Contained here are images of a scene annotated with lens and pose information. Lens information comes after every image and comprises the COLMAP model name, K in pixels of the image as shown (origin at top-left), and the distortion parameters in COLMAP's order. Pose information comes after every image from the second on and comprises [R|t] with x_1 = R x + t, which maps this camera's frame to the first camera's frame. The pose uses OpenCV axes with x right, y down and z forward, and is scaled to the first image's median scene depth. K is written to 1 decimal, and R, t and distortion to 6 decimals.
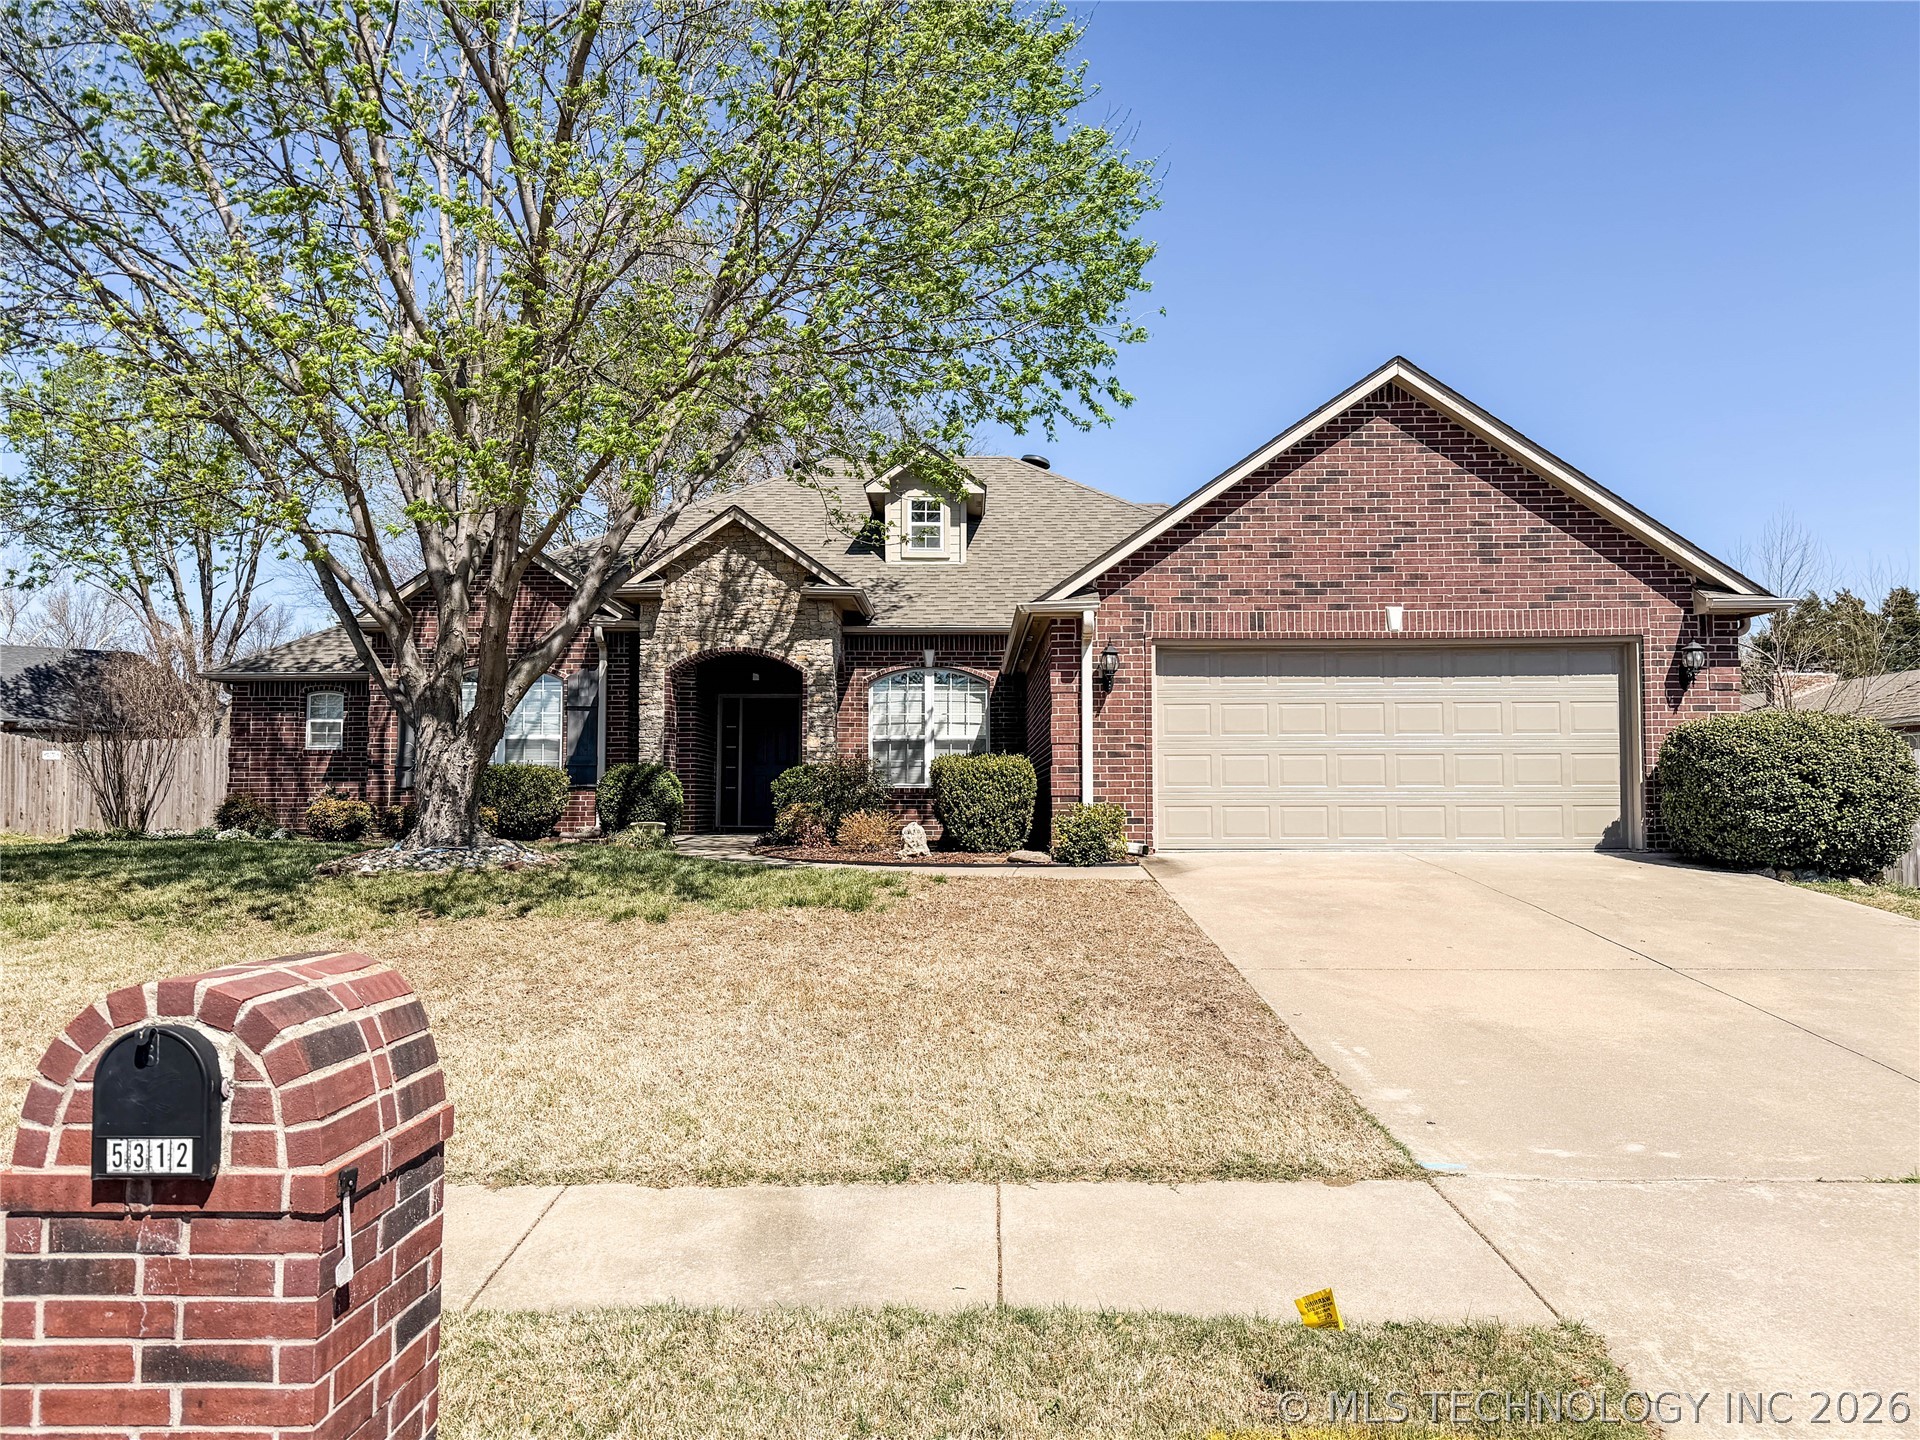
lens RADIAL K [[1344.4, 0, 966.5], [0, 1344.4, 730.7], [0, 0, 1]] dist [0.068106, -0.018125]
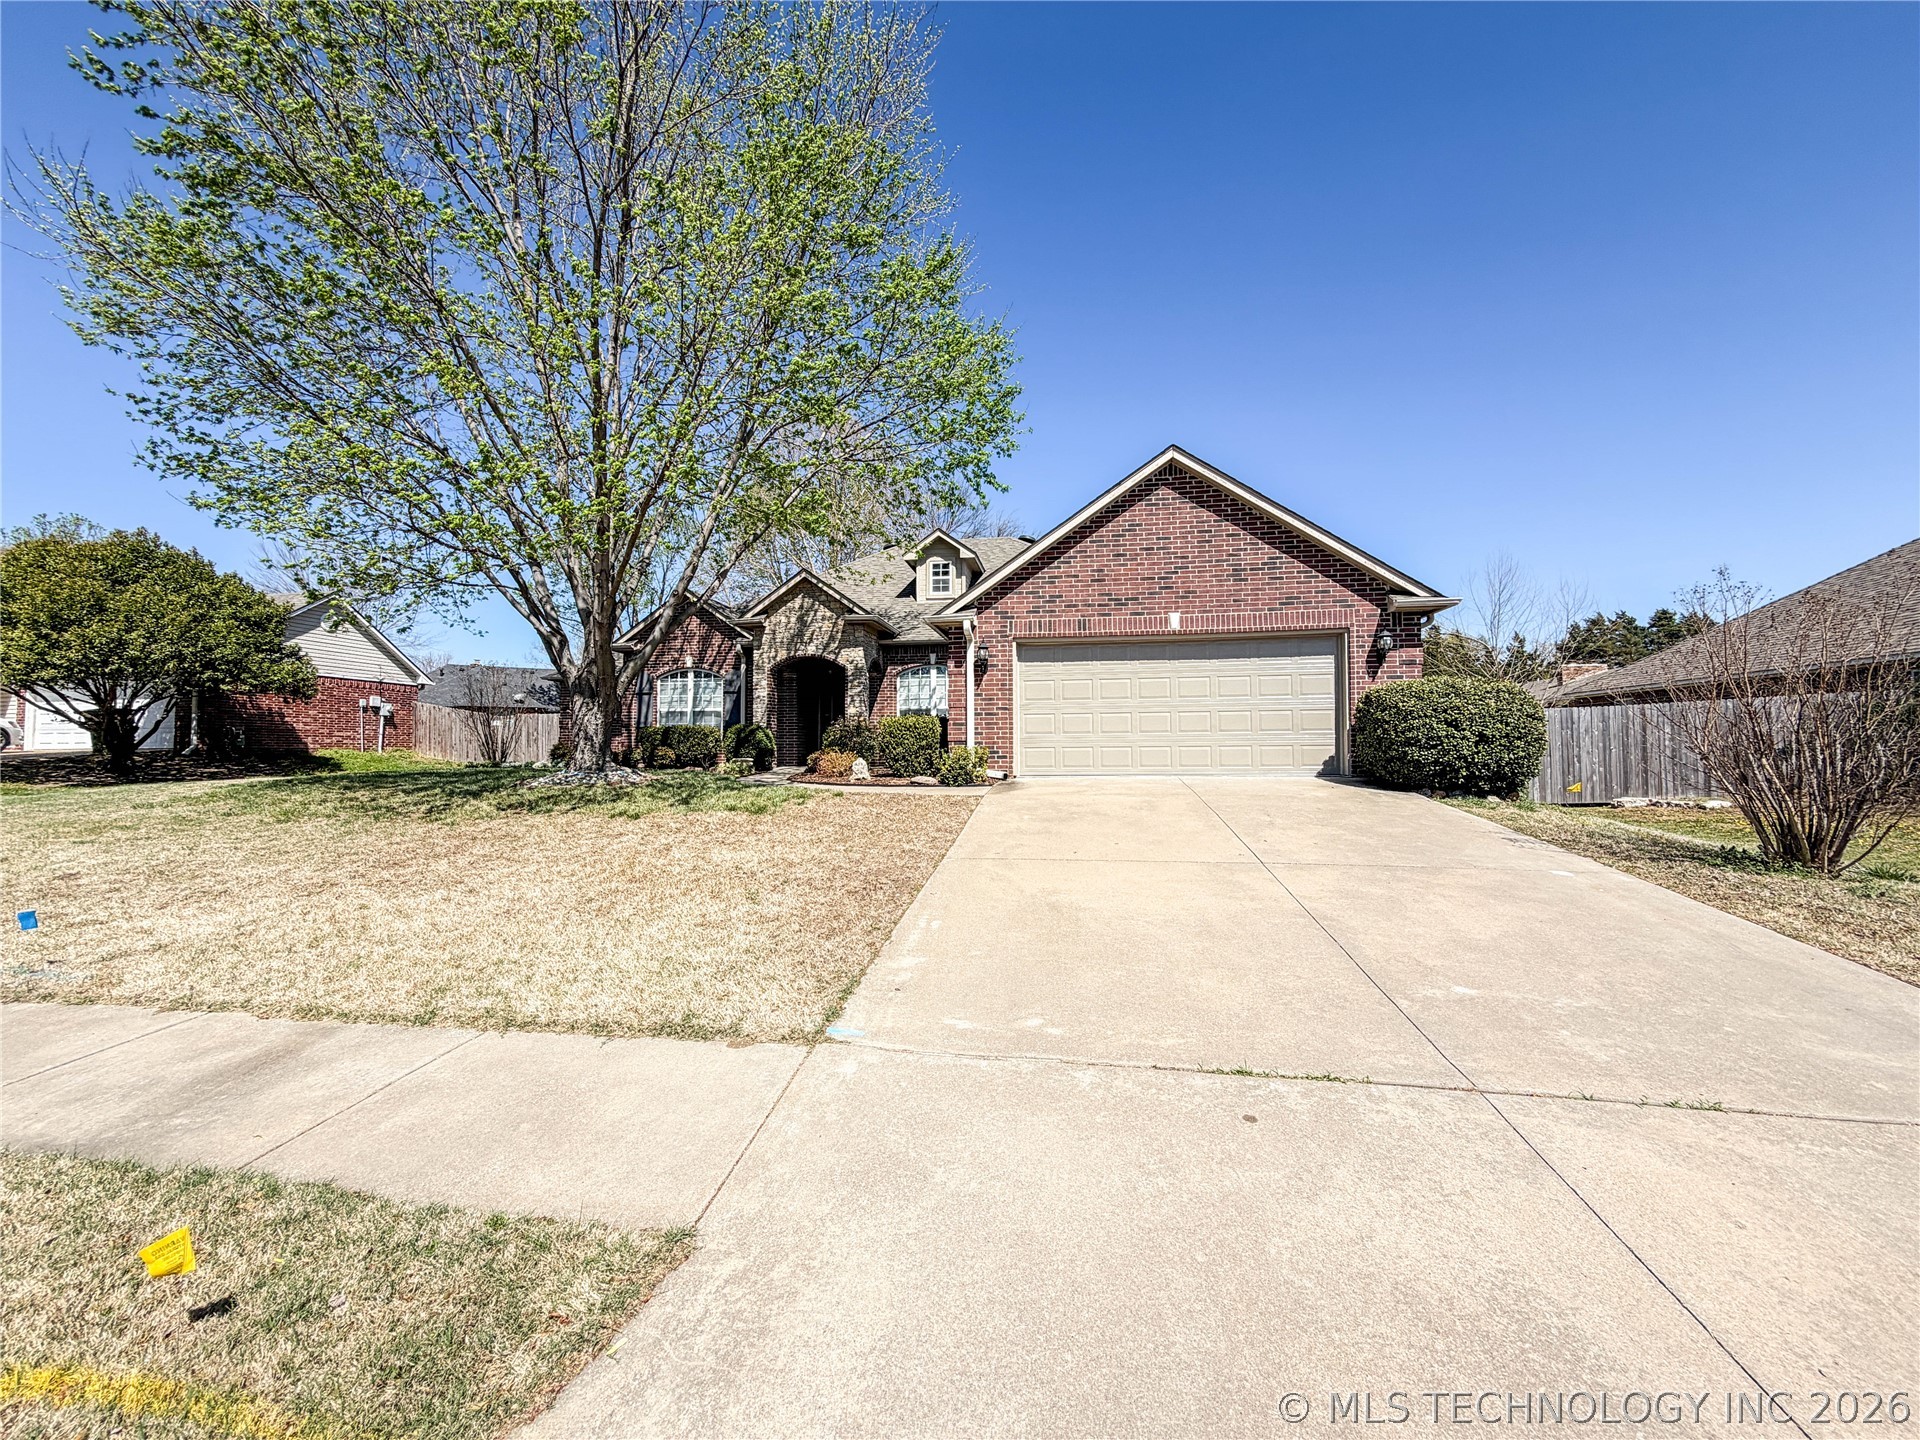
lens RADIAL K [[762.8, 0, 952.2], [0, 762.8, 706.9], [0, 0, 1]] dist [0.001706, -0.000851]
pose [[0.985796, -0.011386, -0.167563, 0.212475], [0.010730, 0.999931, -0.004824, 0.013353], [0.167607, 0.002958, 0.985849, 0.132700]]
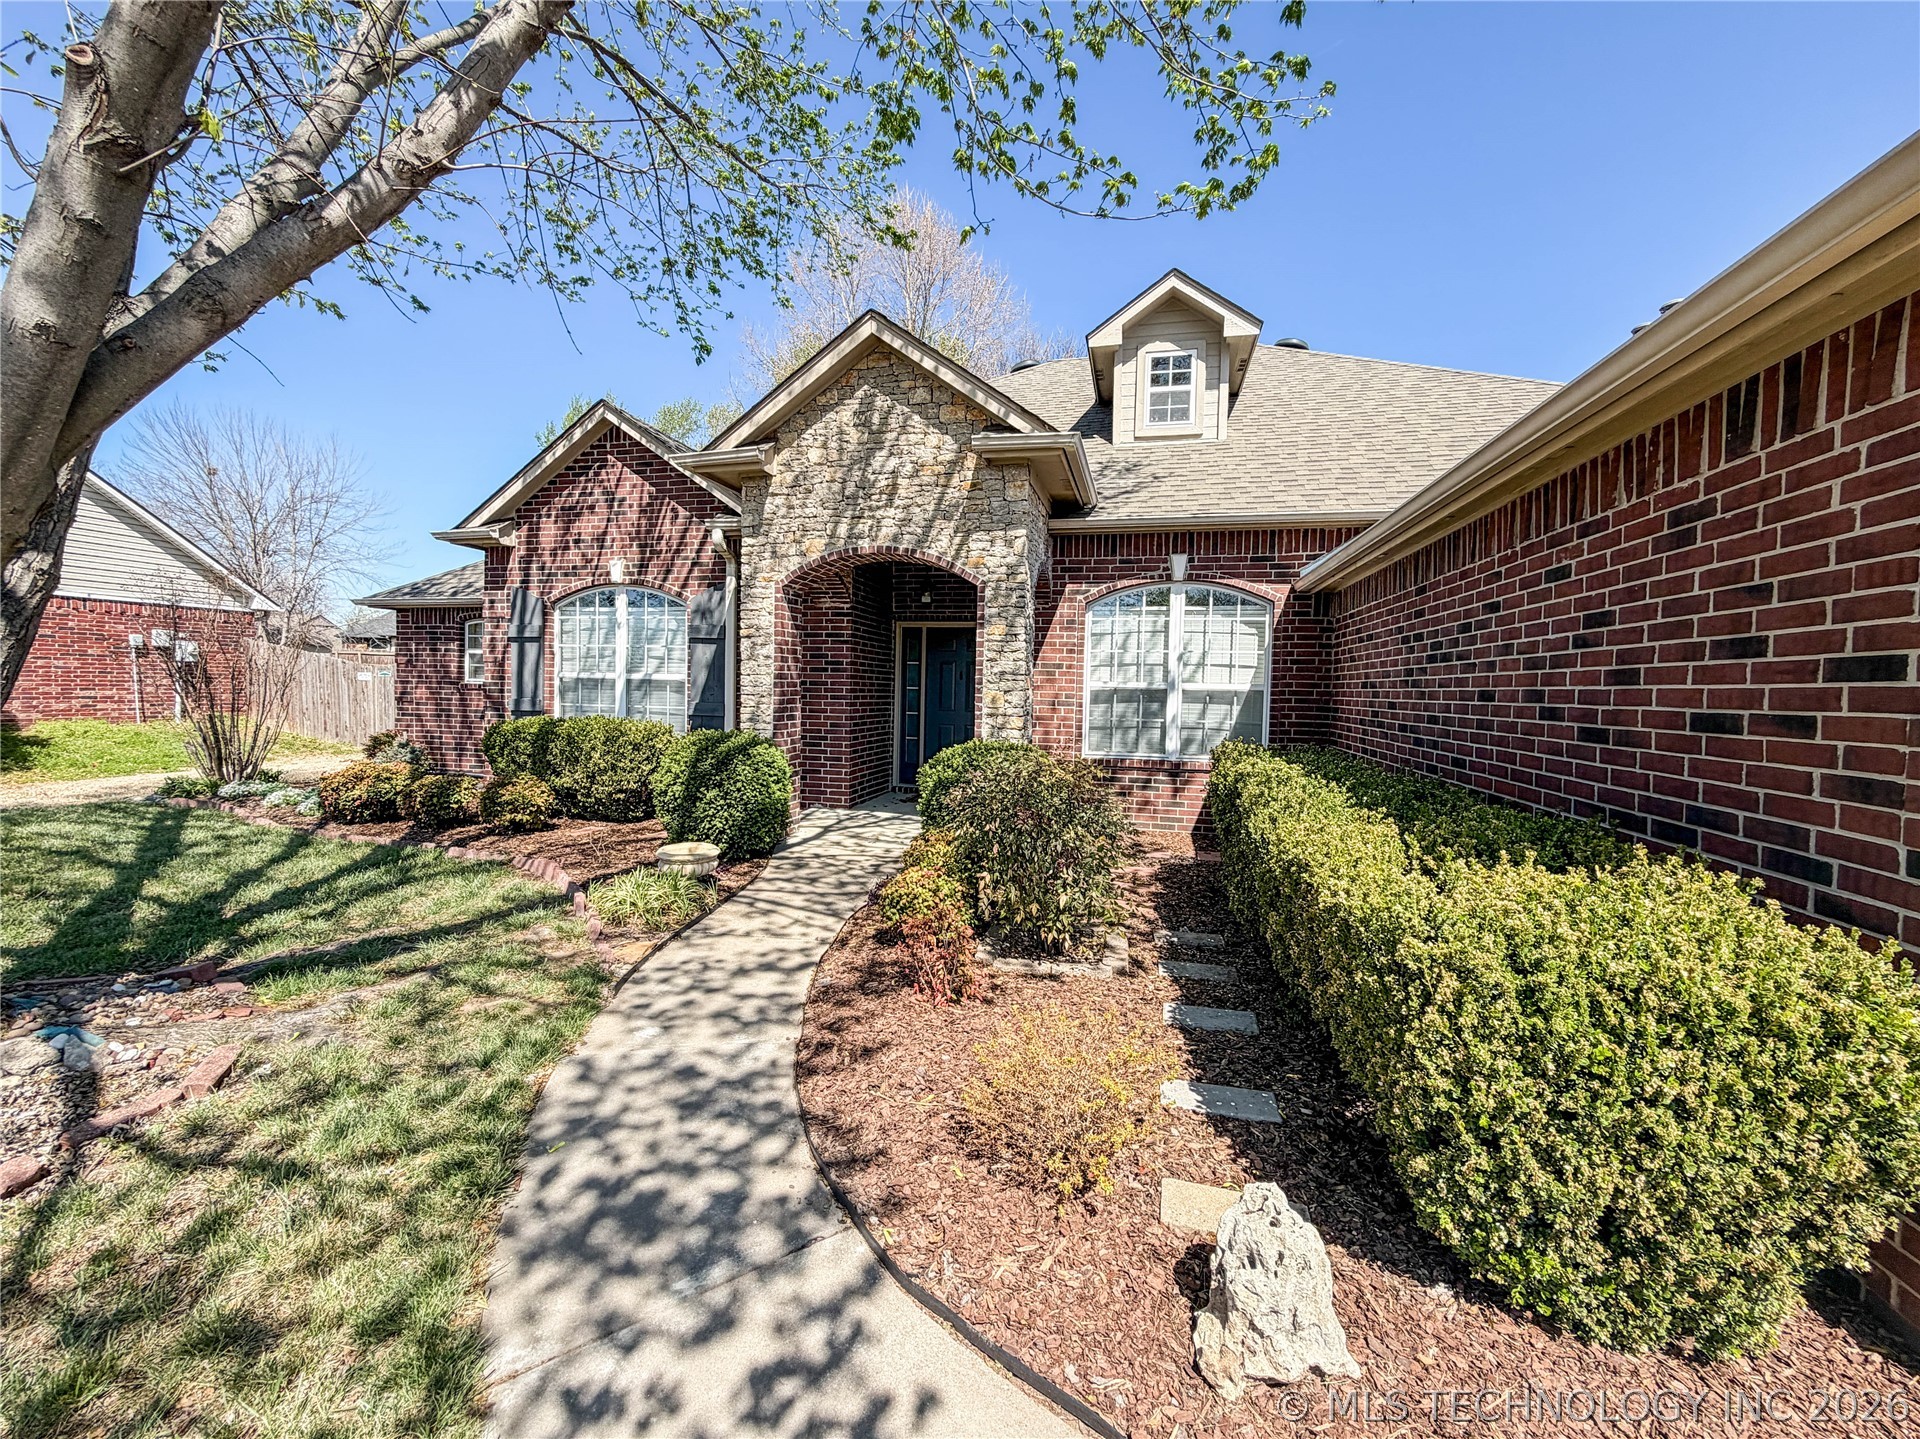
lens RADIAL K [[762.8, 0, 960.6], [0, 762.8, 716.6], [0, 0, 1]] dist [0.001706, -0.000851]
pose [[0.972692, 0.029043, -0.230274, -0.062423], [-0.006970, 0.995348, 0.096093, -0.022545], [0.231994, -0.091864, 0.968370, 0.854904]]
